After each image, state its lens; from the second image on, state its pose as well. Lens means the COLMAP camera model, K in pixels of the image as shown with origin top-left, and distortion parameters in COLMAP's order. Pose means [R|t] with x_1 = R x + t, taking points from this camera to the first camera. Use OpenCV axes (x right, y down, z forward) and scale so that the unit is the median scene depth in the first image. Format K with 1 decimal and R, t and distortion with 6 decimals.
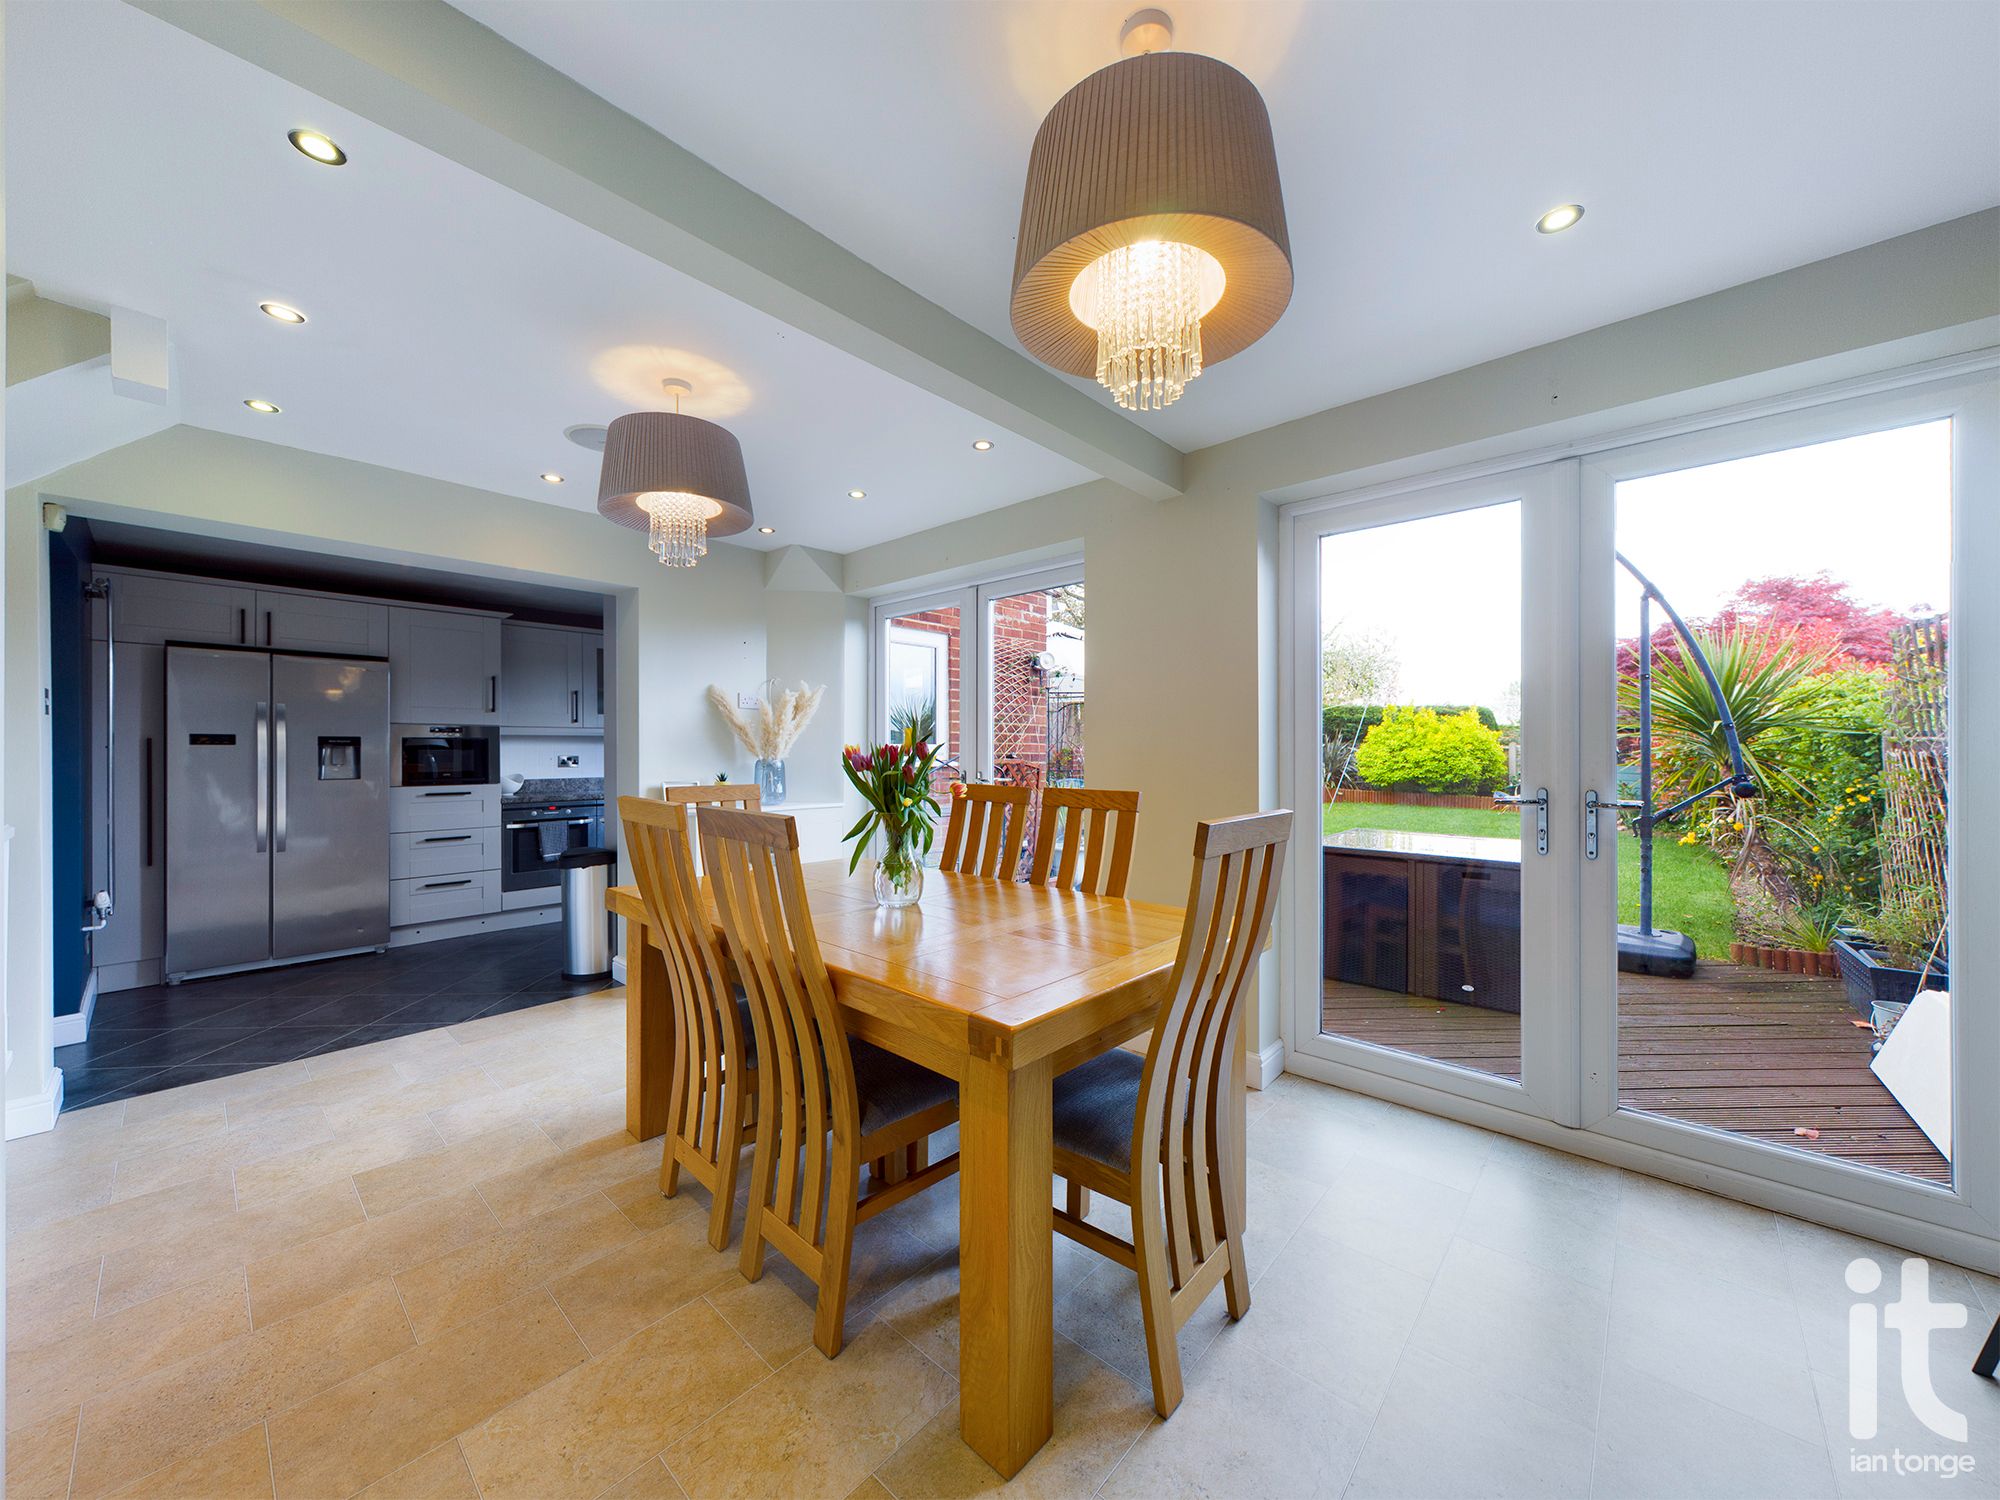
lens RADIAL K [[748.4, 0, 998.3], [0, 748.4, 750.6], [0, 0, 1]] dist [0.001866, 0.000051]
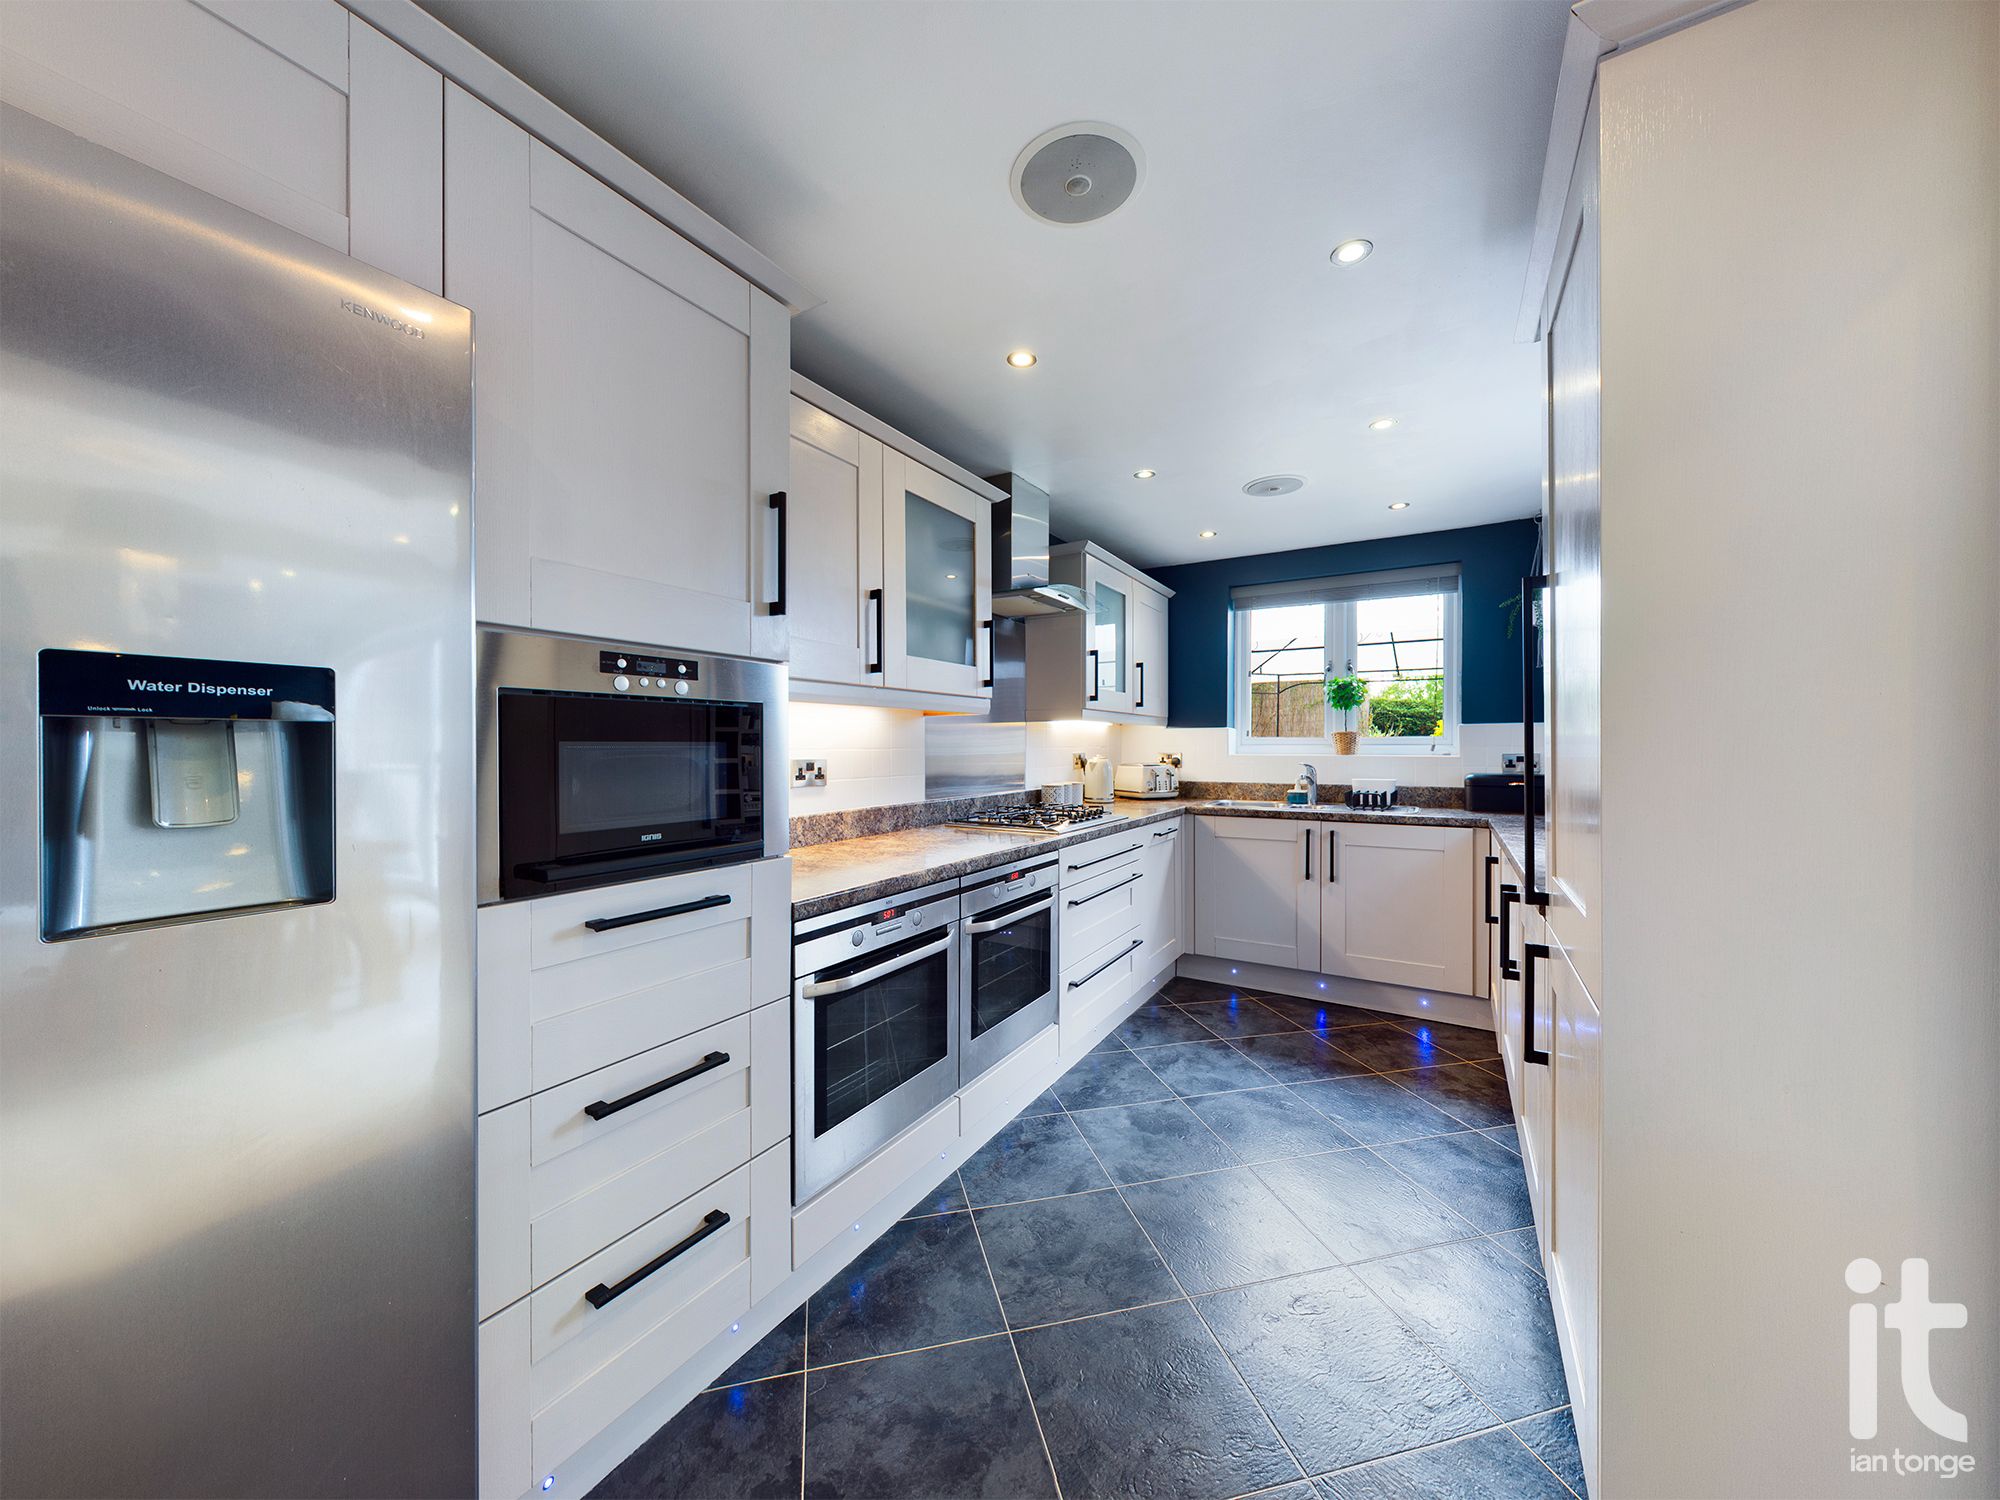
lens RADIAL K [[720.7, 0, 1000.0], [0, 720.7, 750.0], [0, 0, 1]] dist [0.000969, 0.000143]
pose [[0.982505, -0.003174, 0.186207, -0.725148], [0.002710, 0.999993, 0.002747, 0.001014], [-0.186214, -0.002194, 0.982507, 0.799615]]
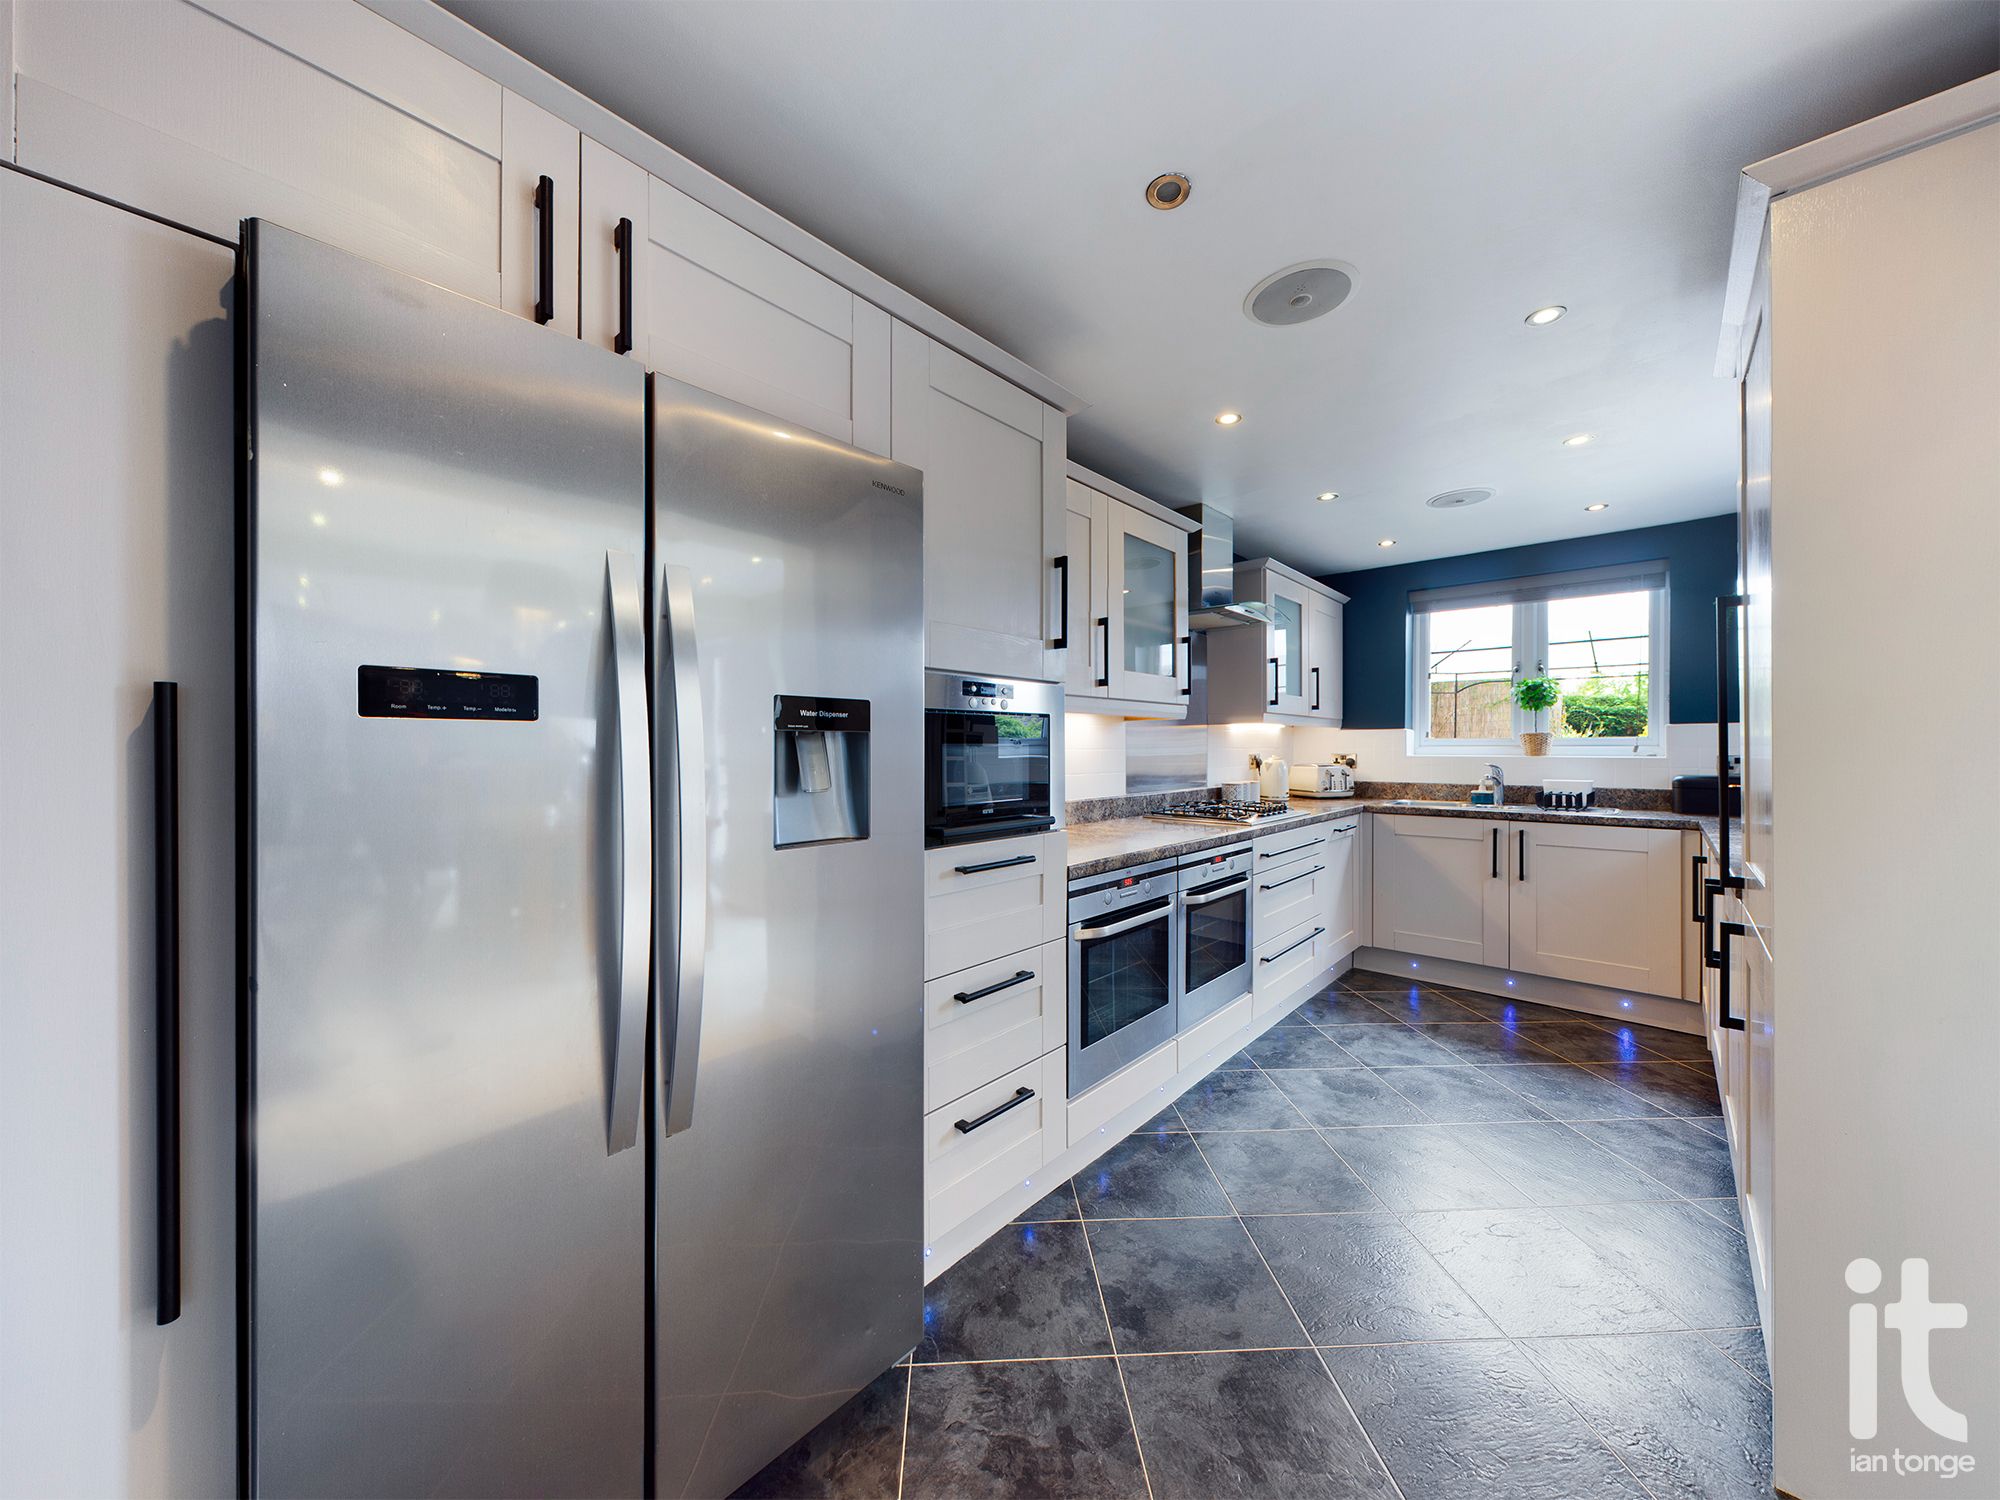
lens RADIAL K [[721.7, 0, 999.7], [0, 721.7, 751.2], [0, 0, 1]] dist [0.003274, 0.000204]
pose [[0.999997, -0.002492, 0.000219, -0.798175], [0.002491, 0.999995, 0.001800, 0.001510], [-0.000224, -0.001800, 0.999998, 0.707118]]
